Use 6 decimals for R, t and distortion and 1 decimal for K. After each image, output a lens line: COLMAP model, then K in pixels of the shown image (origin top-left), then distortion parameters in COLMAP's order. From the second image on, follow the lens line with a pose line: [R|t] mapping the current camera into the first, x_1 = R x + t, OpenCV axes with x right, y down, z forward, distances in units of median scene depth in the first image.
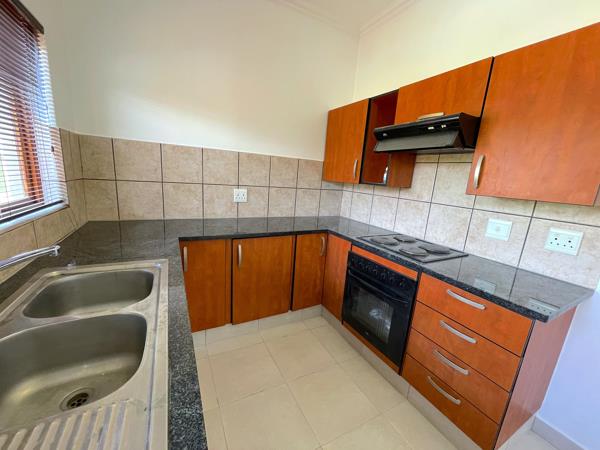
lens RADIAL K [[242.4, 0, 297.6], [0, 242.4, 225.1], [0, 0, 1]] dist [0.007682, -0.000312]
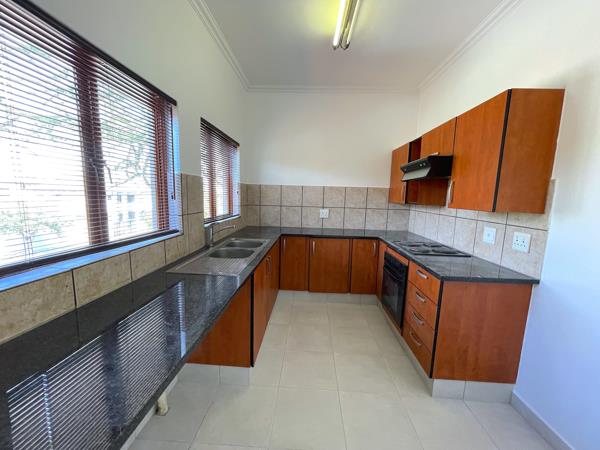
lens RADIAL K [[242.4, 0, 298.9], [0, 242.4, 225.4], [0, 0, 1]] dist [0.007682, -0.000312]
pose [[0.857449, 0.016860, -0.514293, 0.497520], [-0.071503, 0.993671, -0.086637, 0.115800], [0.509578, 0.111061, 0.853227, -0.460602]]
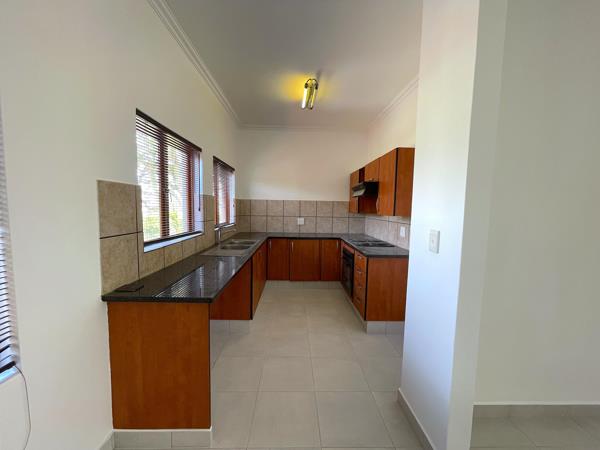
lens RADIAL K [[242.4, 0, 300.1], [0, 242.4, 226.5], [0, 0, 1]] dist [0.007682, -0.000312]
pose [[0.893901, -0.020660, -0.447787, 0.769768], [-0.045212, 0.989688, -0.135918, 0.224194], [0.445978, 0.141742, 0.883749, -0.893186]]
